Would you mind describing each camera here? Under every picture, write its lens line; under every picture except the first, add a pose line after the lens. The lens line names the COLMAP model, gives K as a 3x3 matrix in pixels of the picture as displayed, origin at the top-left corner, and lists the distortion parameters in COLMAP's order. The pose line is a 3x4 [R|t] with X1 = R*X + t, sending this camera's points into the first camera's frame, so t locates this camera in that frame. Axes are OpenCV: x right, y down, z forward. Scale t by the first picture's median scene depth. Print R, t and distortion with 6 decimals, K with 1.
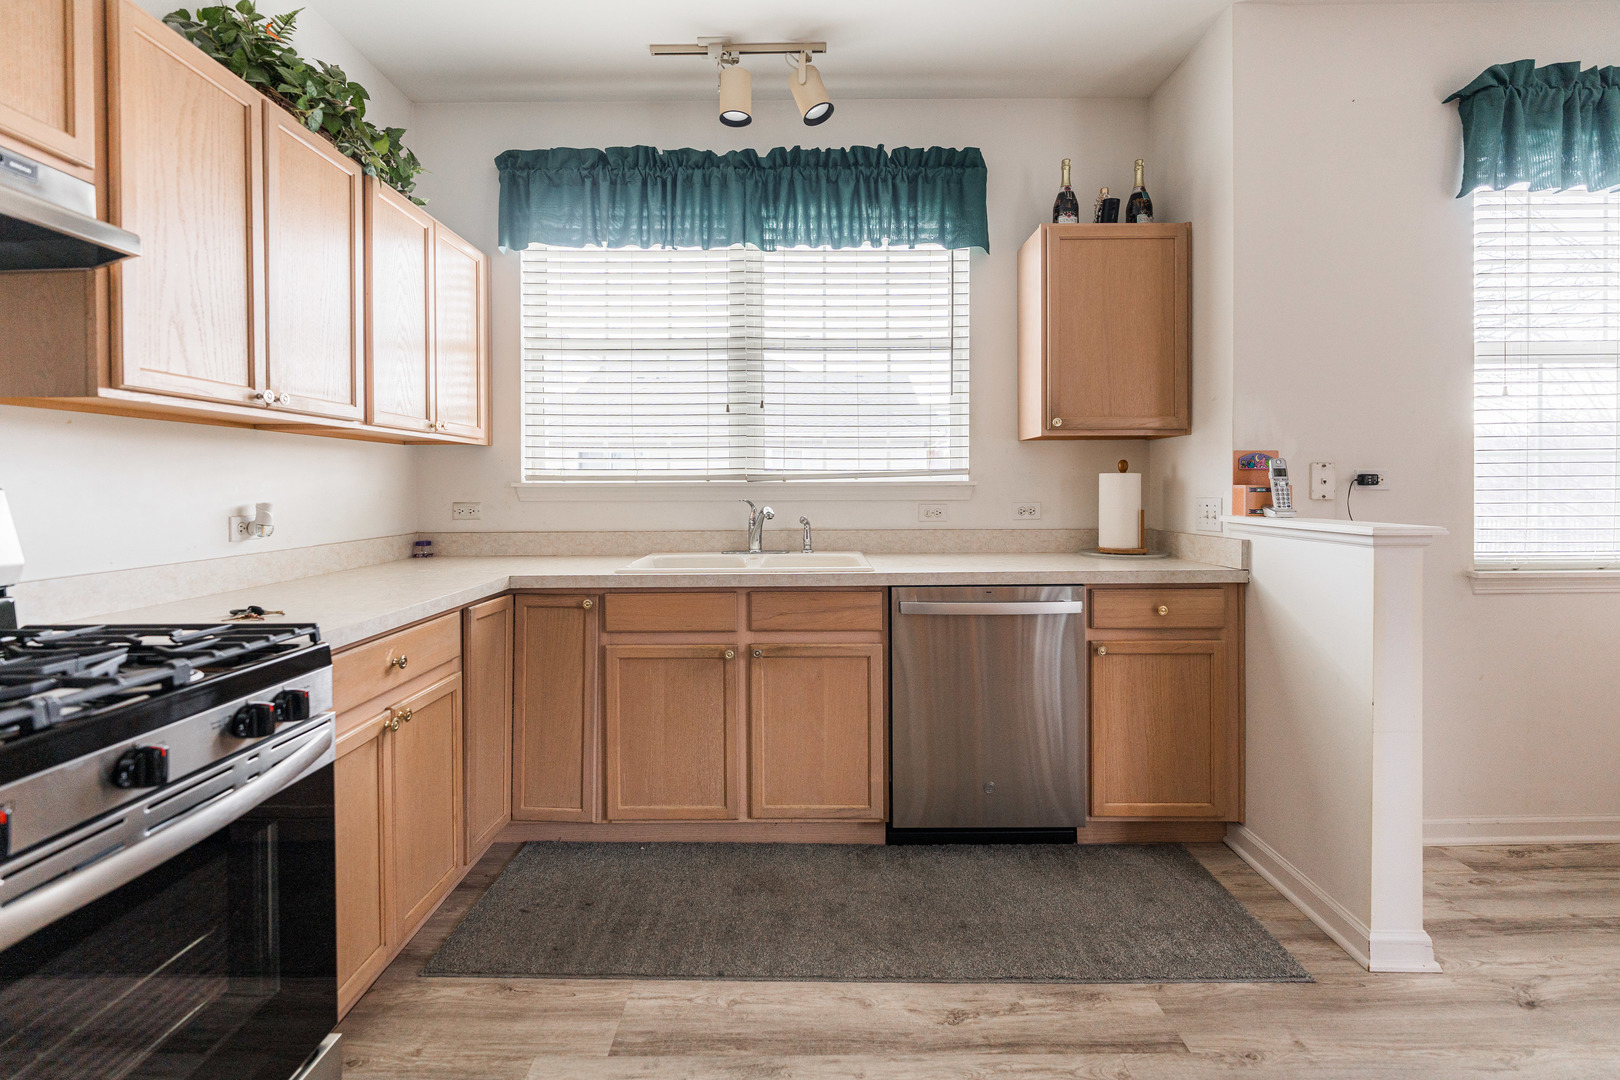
lens RADIAL K [[700.8, 0, 801.9], [0, 700.8, 504.0], [0, 0, 1]] dist [-0.004900, 0.000242]
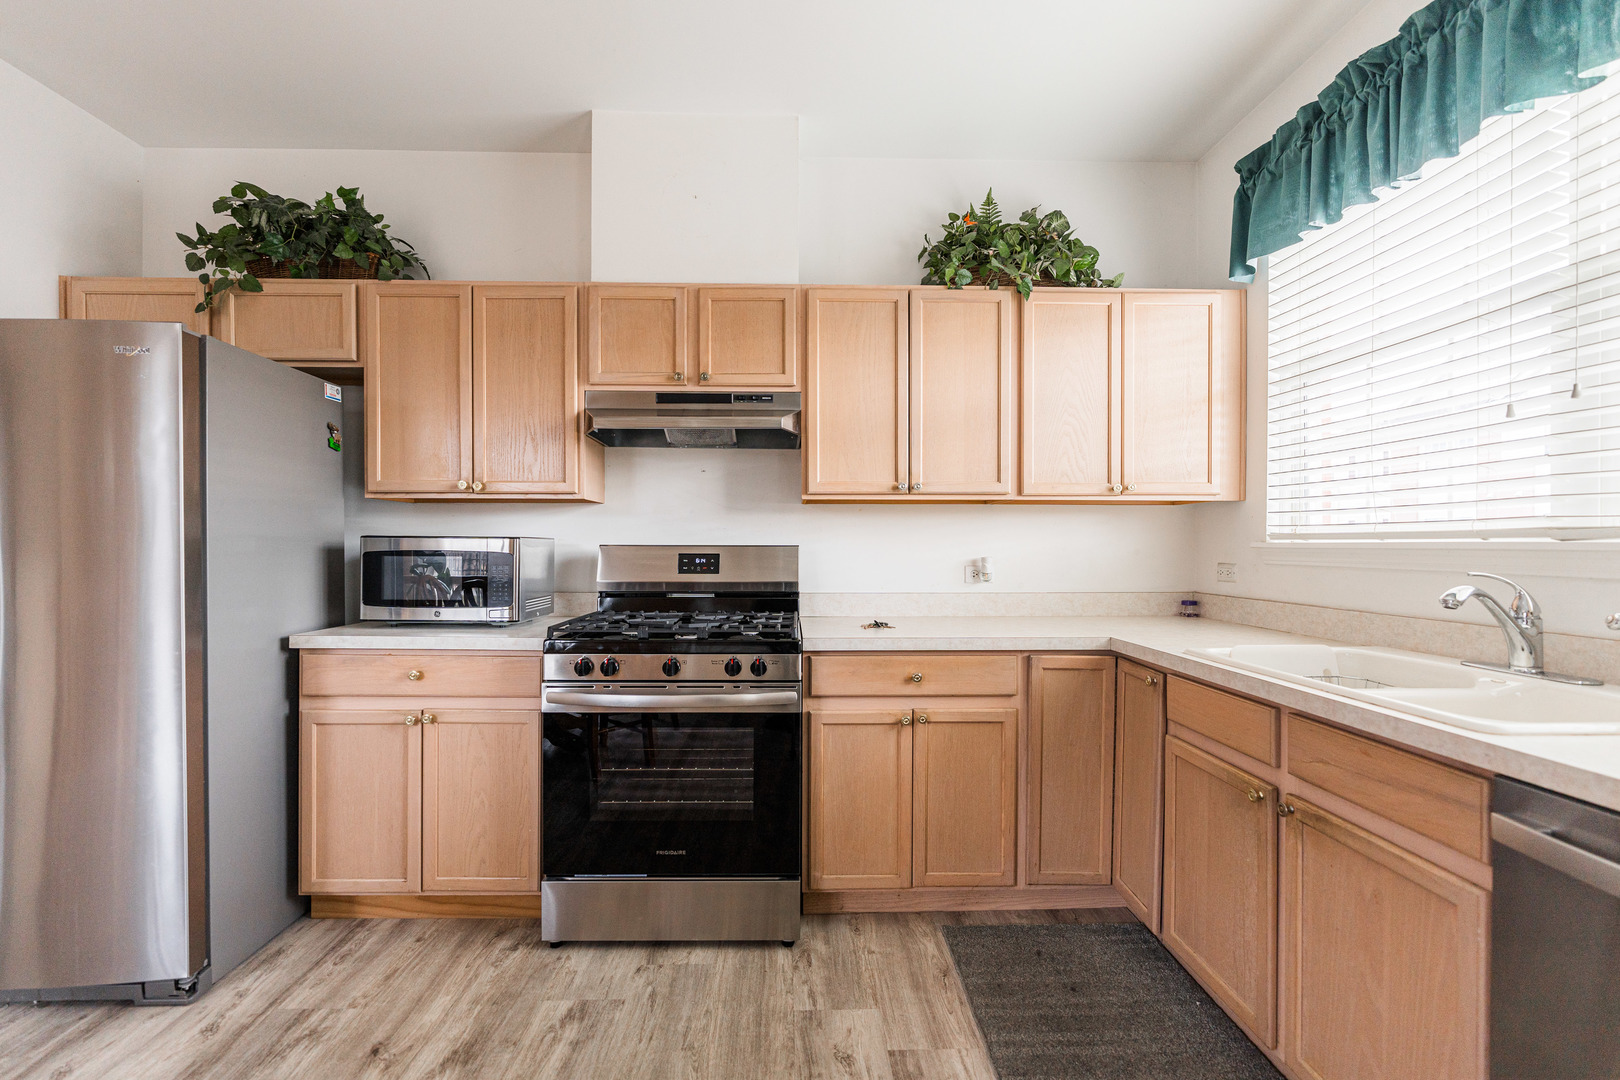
lens RADIAL K [[700.8, 0, 802.6], [0, 700.8, 556.4], [0, 0, 1]] dist [-0.004900, 0.000242]
pose [[0.036484, 0.021211, -0.999109, 0.485906], [-0.030242, 0.999340, 0.020112, -0.015223], [0.998877, 0.029482, 0.037101, 0.466223]]
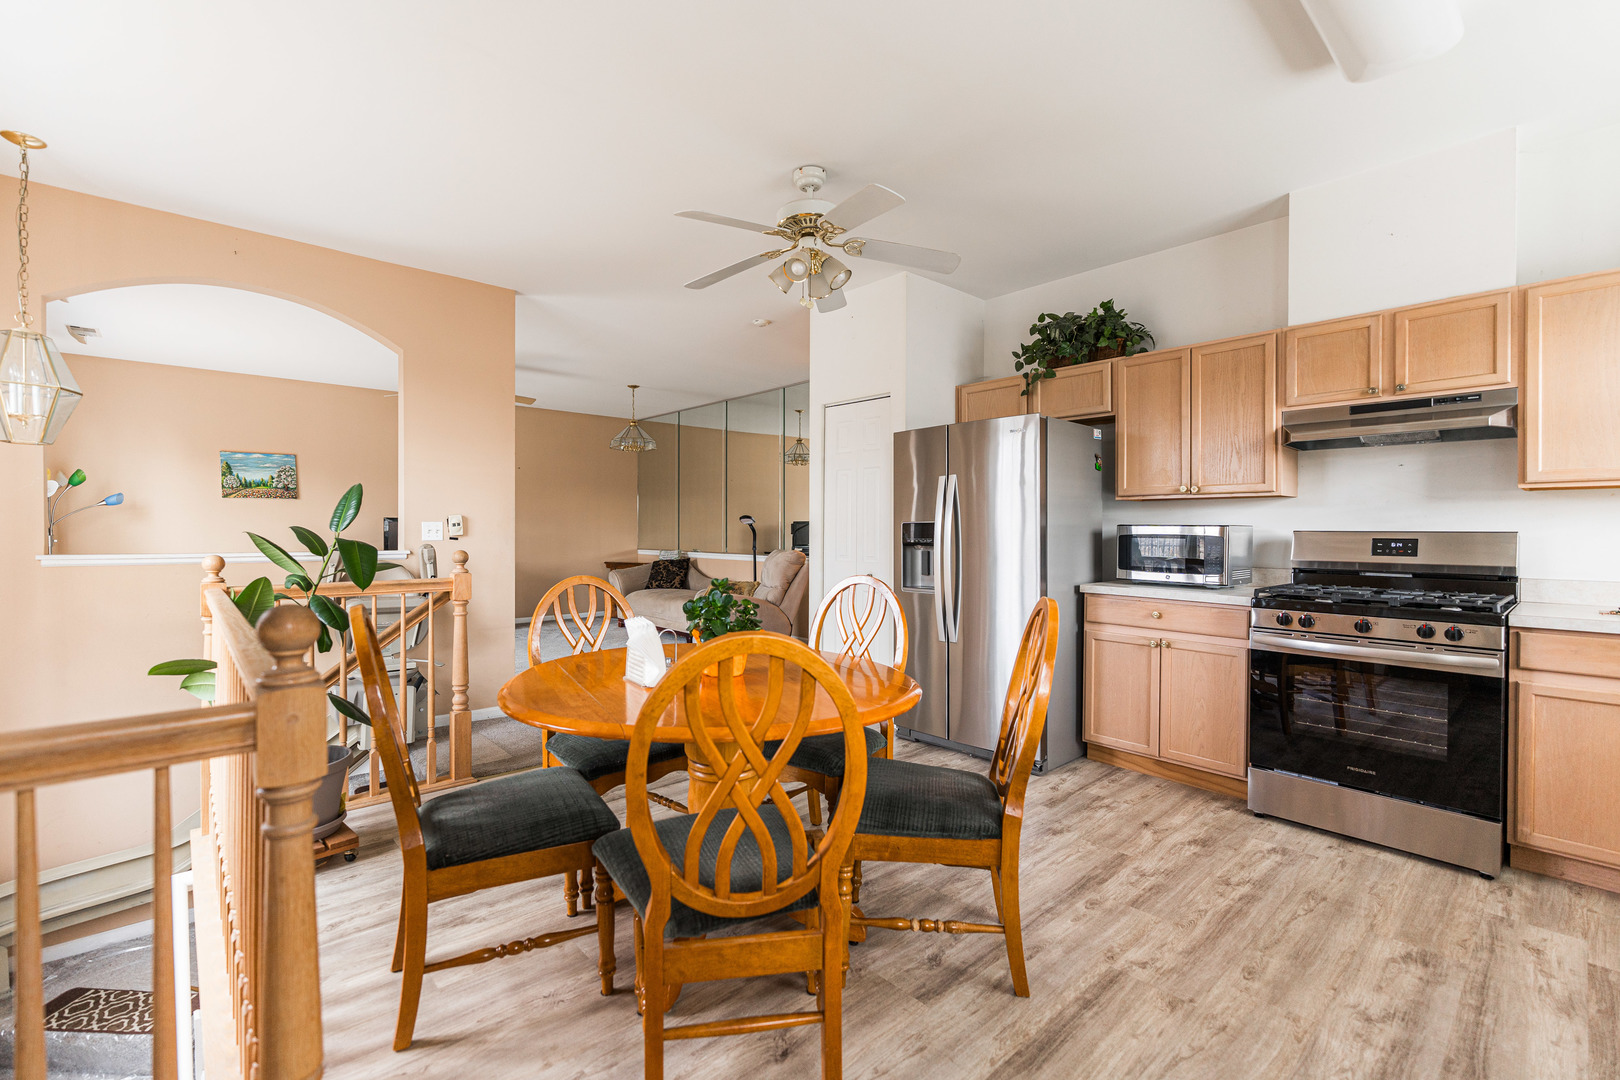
lens RADIAL K [[700.8, 0, 810.0], [0, 700.8, 530.7], [0, 0, 1]] dist [-0.004900, 0.000242]
pose [[-0.735356, 0.005762, -0.677656, 0.993760], [-0.017832, 0.999453, 0.027849, -0.022921], [0.677446, 0.032562, -0.734851, 0.552147]]
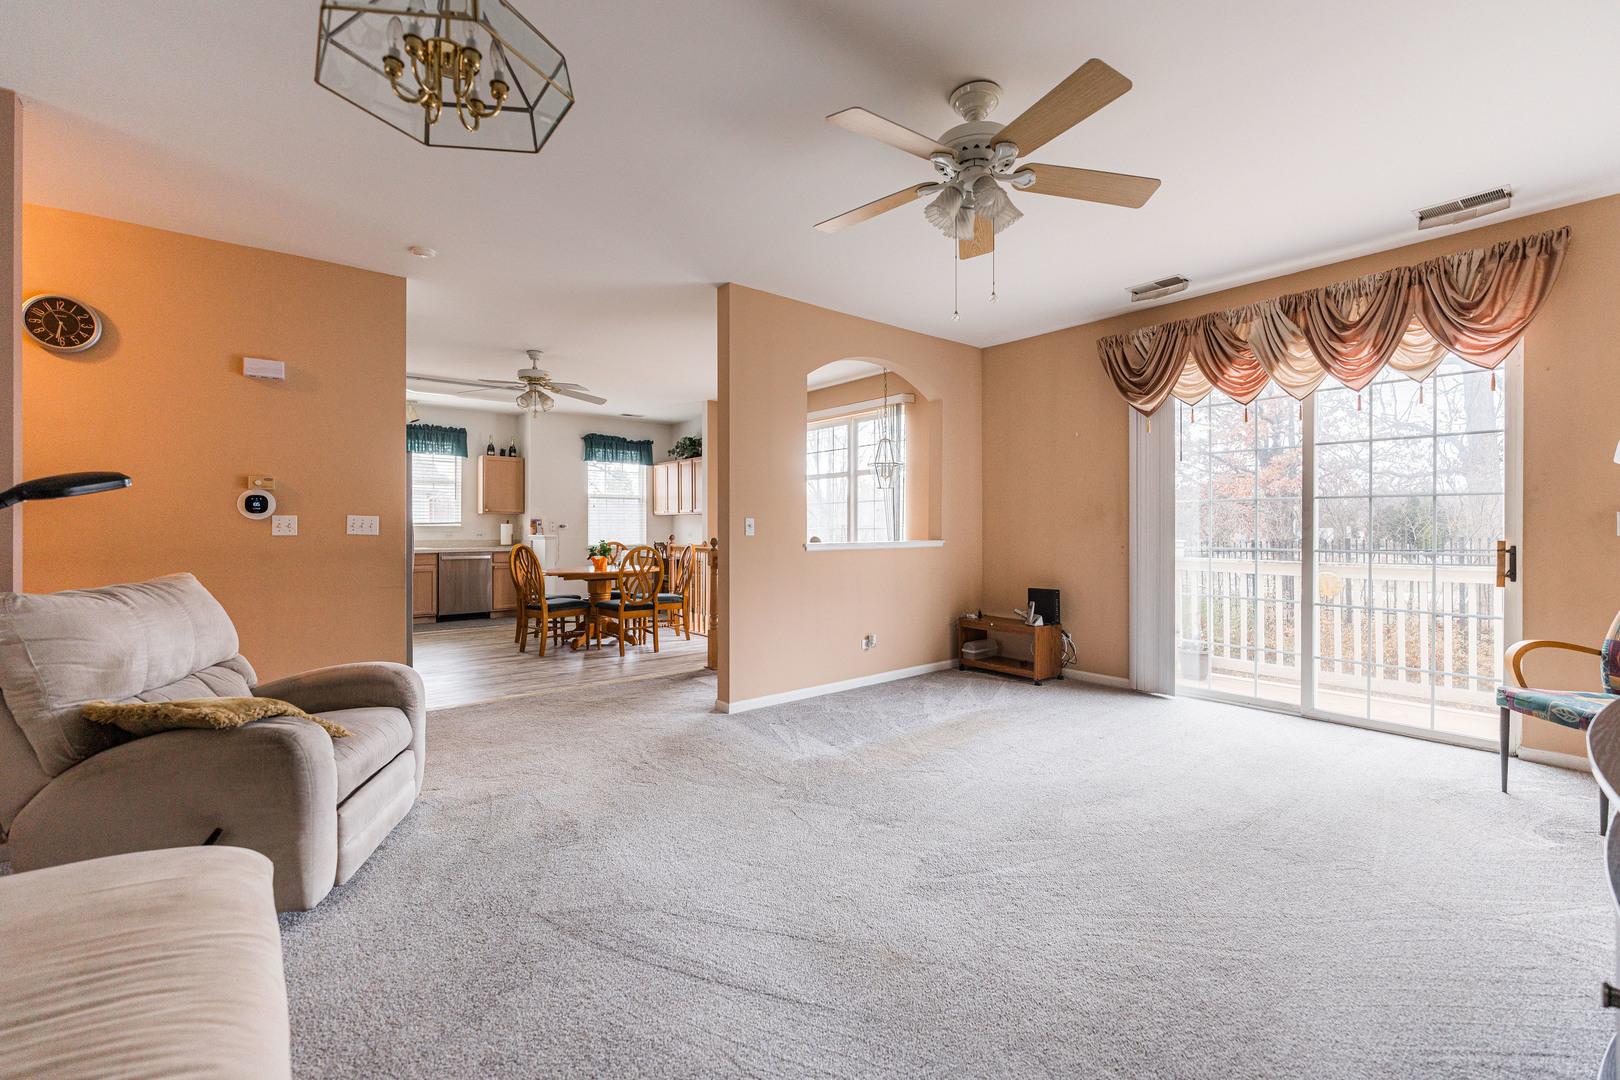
lens RADIAL K [[700.8, 0, 801.6], [0, 700.8, 526.2], [0, 0, 1]] dist [-0.004900, 0.000242]
pose [[0.778622, 0.011311, 0.627392, -0.641802], [0.011702, 0.999402, -0.032541, 0.105081], [-0.627385, 0.032678, 0.778024, -2.840708]]
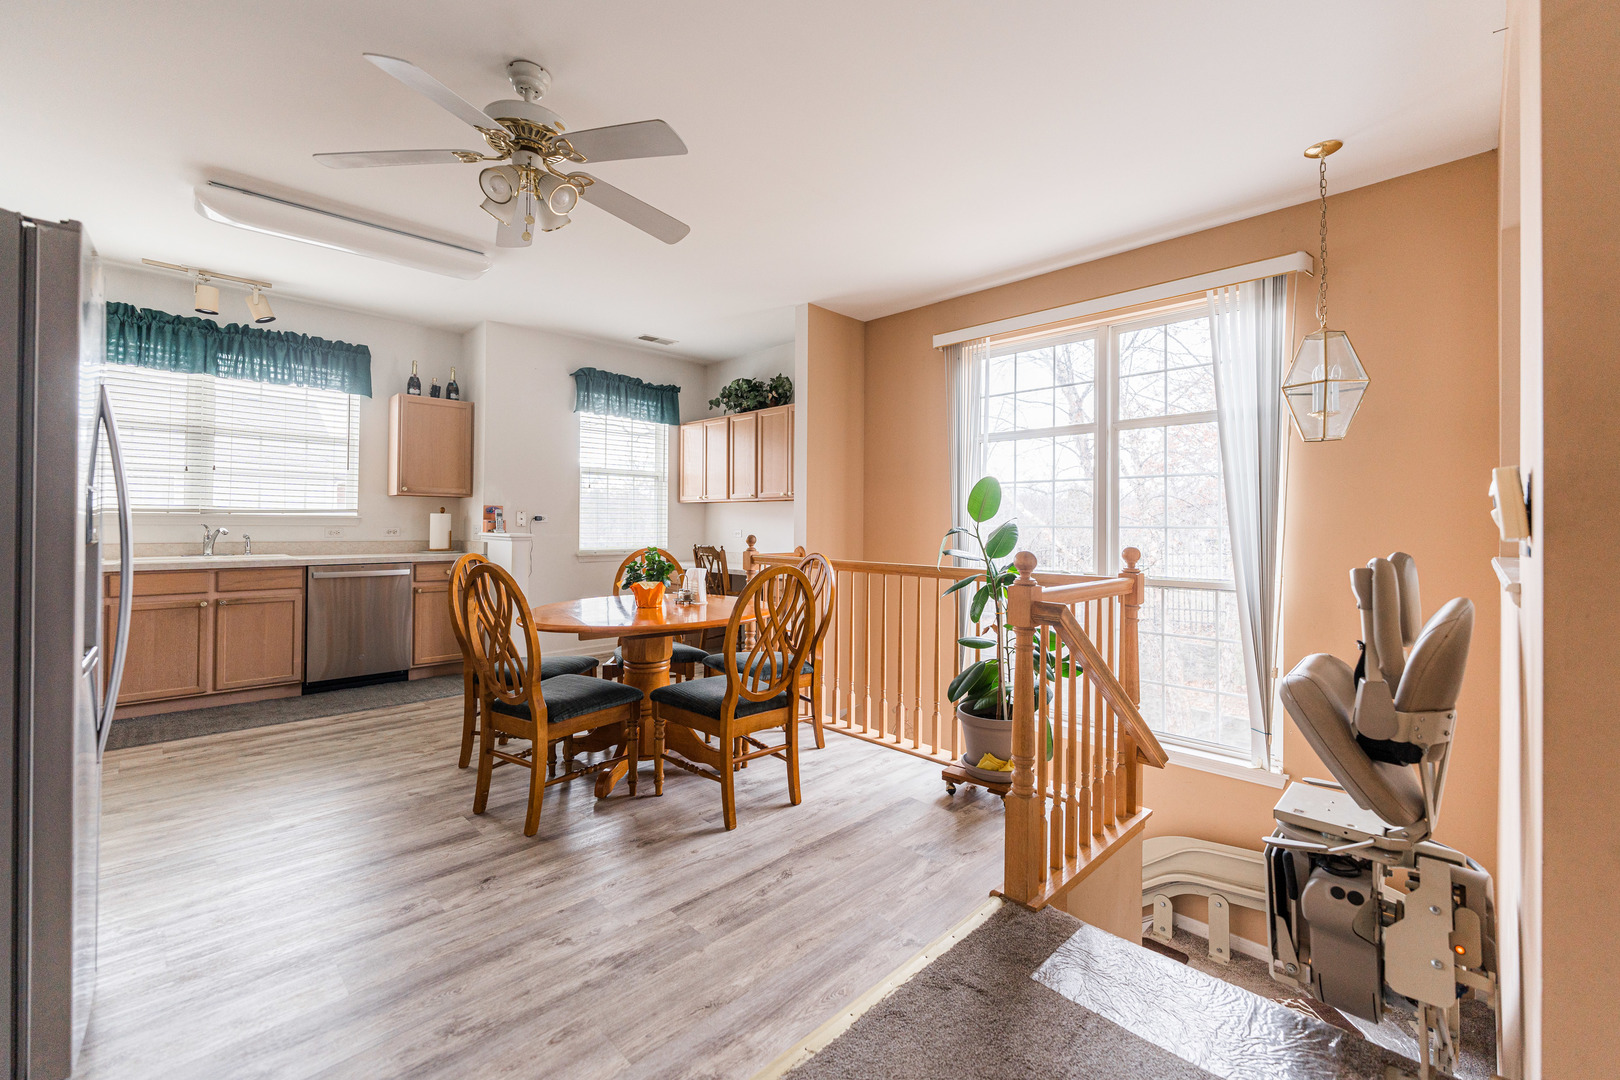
lens RADIAL K [[700.8, 0, 813.7], [0, 700.8, 515.8], [0, 0, 1]] dist [-0.004900, 0.000242]
pose [[0.712631, 0.023863, 0.701133, -0.225540], [0.006460, 0.999156, -0.040571, 0.055461], [-0.701509, 0.033441, 0.711876, -1.322985]]
